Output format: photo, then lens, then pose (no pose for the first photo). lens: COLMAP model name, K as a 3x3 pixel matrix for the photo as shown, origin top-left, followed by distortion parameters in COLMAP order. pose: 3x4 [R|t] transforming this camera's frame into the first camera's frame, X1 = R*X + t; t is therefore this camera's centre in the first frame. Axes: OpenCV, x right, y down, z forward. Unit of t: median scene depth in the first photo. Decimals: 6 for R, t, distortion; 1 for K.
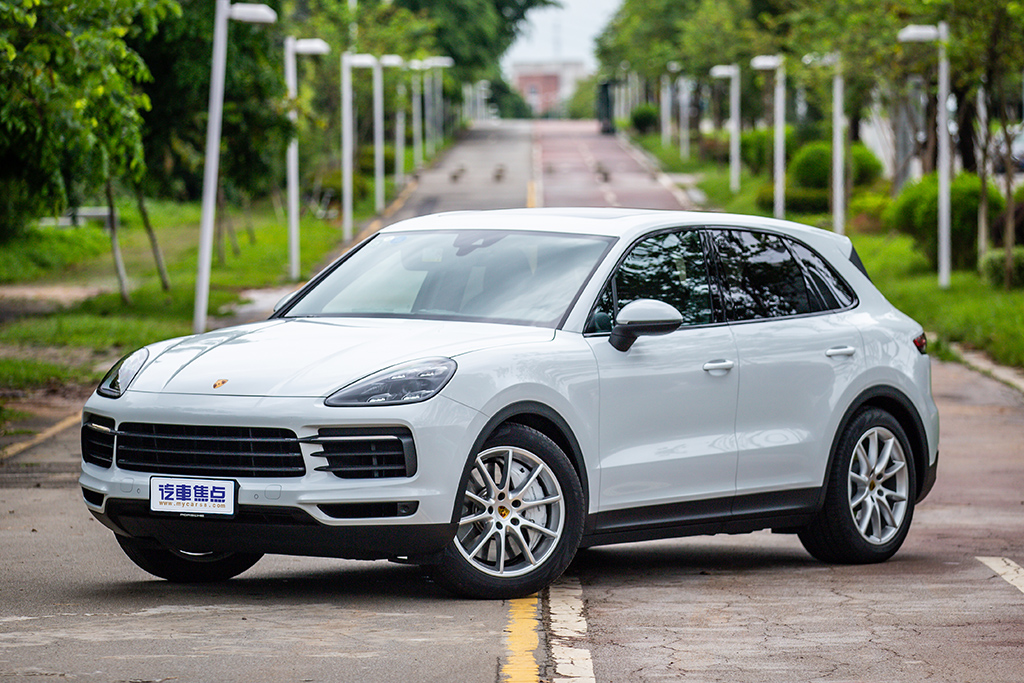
lens RADIAL K [[4228.9, 0, 512.0], [0, 4228.9, 341.5], [0, 0, 1]] dist [-0.152018, -4.446186]
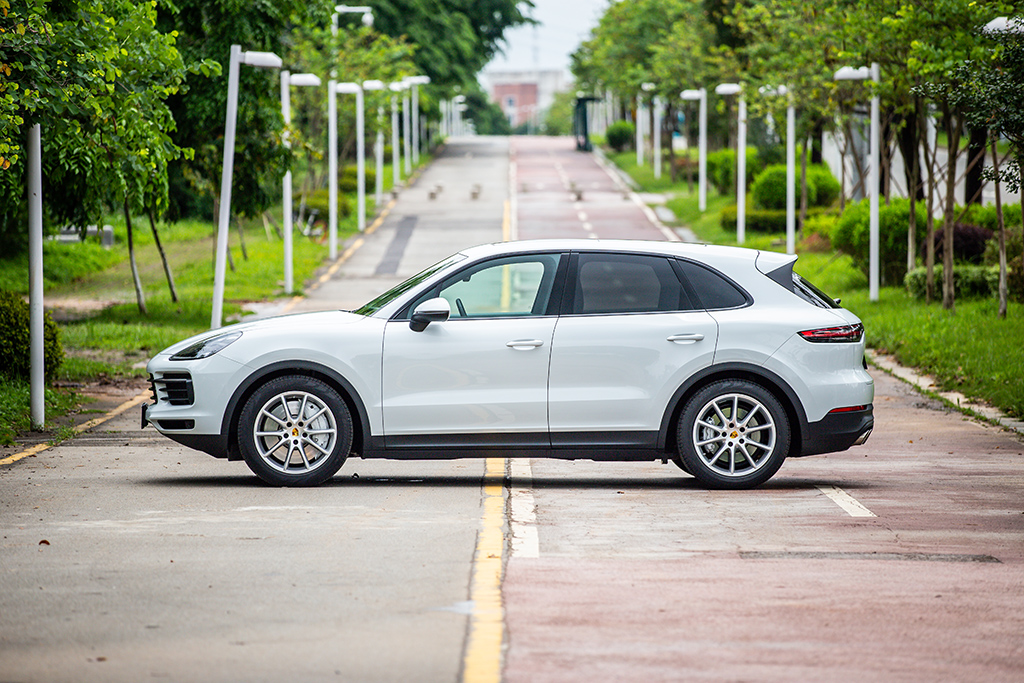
lens RADIAL K [[5520.2, 0, 512.0], [0, 5520.2, 341.5], [0, 0, 1]] dist [2.633977, 5.310775]
pose [[0.999989, 0.002414, 0.004098, 0.000363], [-0.002382, 0.999967, -0.007747, 0.007617], [-0.004117, 0.007737, 0.999962, -0.375247]]
